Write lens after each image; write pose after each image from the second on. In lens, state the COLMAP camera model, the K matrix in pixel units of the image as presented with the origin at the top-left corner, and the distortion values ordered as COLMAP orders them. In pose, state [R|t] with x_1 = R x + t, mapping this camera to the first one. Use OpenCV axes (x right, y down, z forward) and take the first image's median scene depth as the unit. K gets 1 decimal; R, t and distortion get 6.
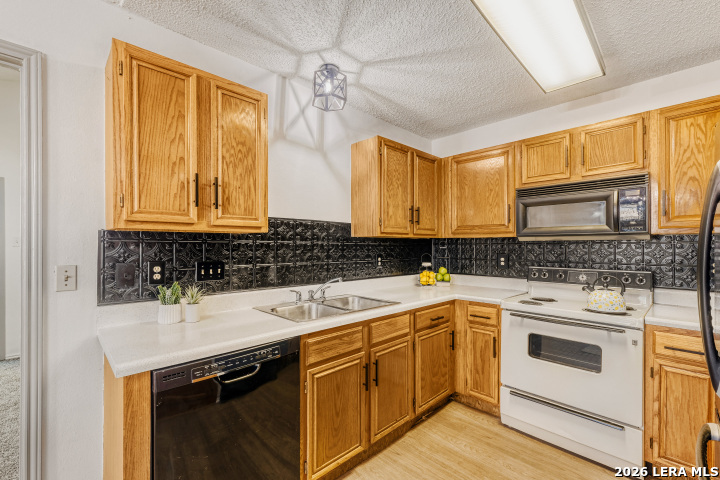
lens RADIAL K [[313.1, 0, 346.0], [0, 313.1, 245.2], [0, 0, 1]] dist [-0.000770, -0.001005]
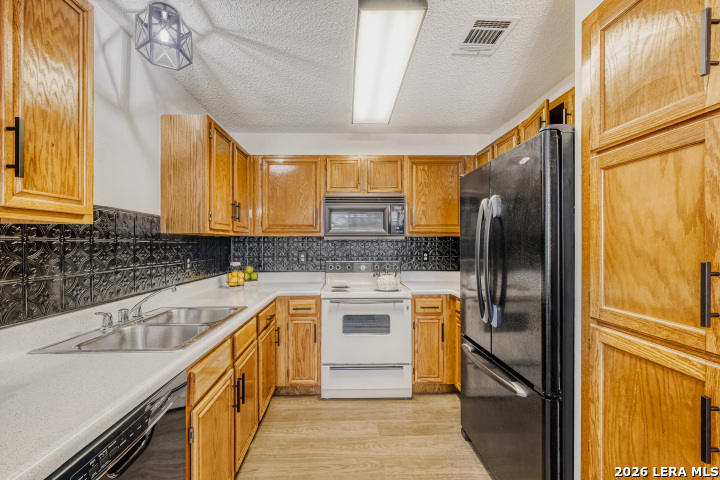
lens RADIAL K [[313.1, 0, 356.9], [0, 313.1, 241.3], [0, 0, 1]] dist [-0.000770, -0.001005]
pose [[0.661346, 0.002293, 0.750078, -0.280622], [0.002999, 0.999979, -0.005702, -0.000849], [-0.750075, 0.006020, 0.661325, 0.138345]]
